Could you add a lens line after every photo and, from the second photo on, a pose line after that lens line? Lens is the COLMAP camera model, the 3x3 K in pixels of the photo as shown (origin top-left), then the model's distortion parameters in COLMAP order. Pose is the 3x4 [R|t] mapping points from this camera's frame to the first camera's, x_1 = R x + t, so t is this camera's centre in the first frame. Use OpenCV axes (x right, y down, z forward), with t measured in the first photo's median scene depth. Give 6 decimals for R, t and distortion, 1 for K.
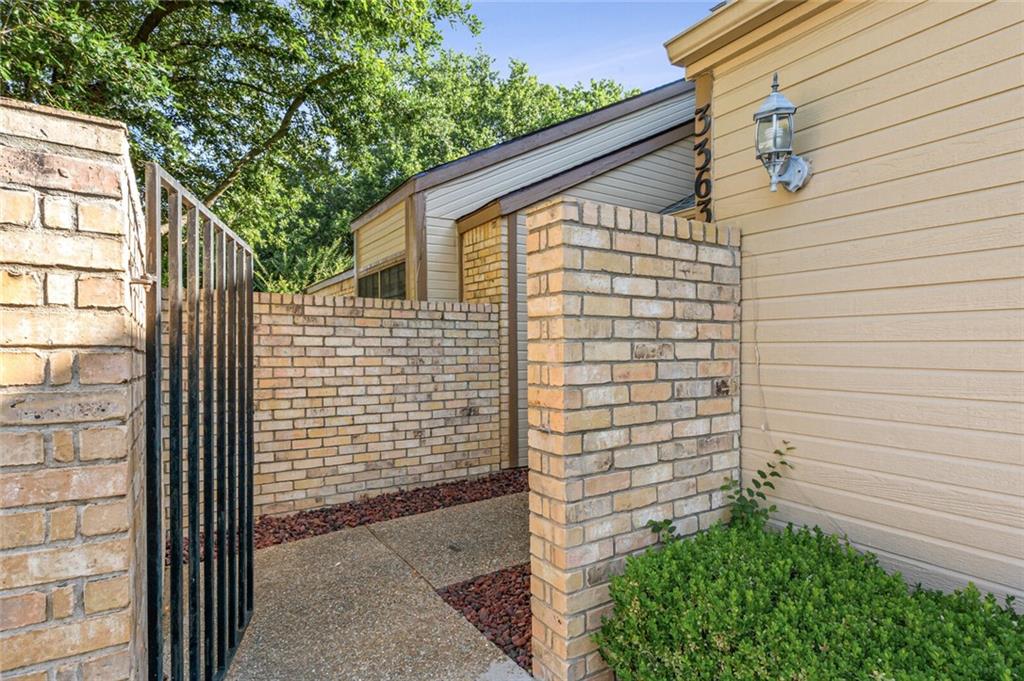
lens RADIAL K [[532.1, 0, 512.9], [0, 532.1, 350.8], [0, 0, 1]] dist [-0.004118, -0.000313]
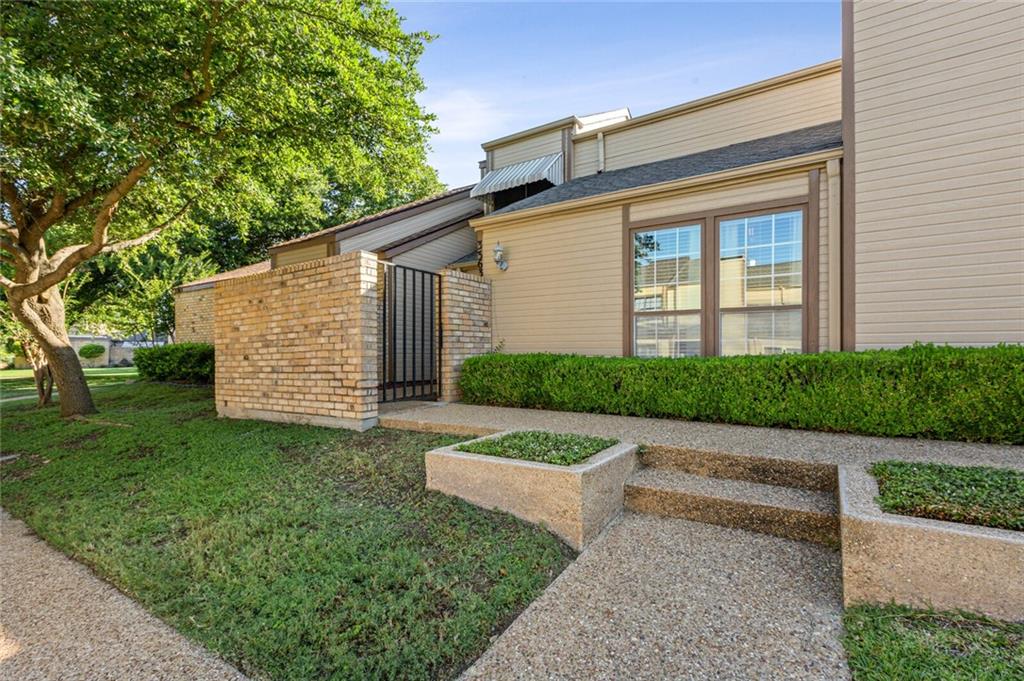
lens RADIAL K [[466.7, 0, 517.2], [0, 466.7, 348.5], [0, 0, 1]] dist [0.004857, 0.001303]
pose [[0.903958, -0.001678, 0.427618, -0.783321], [0.010390, 0.999783, -0.018039, 0.307919], [-0.427495, 0.020749, 0.903780, -1.977893]]
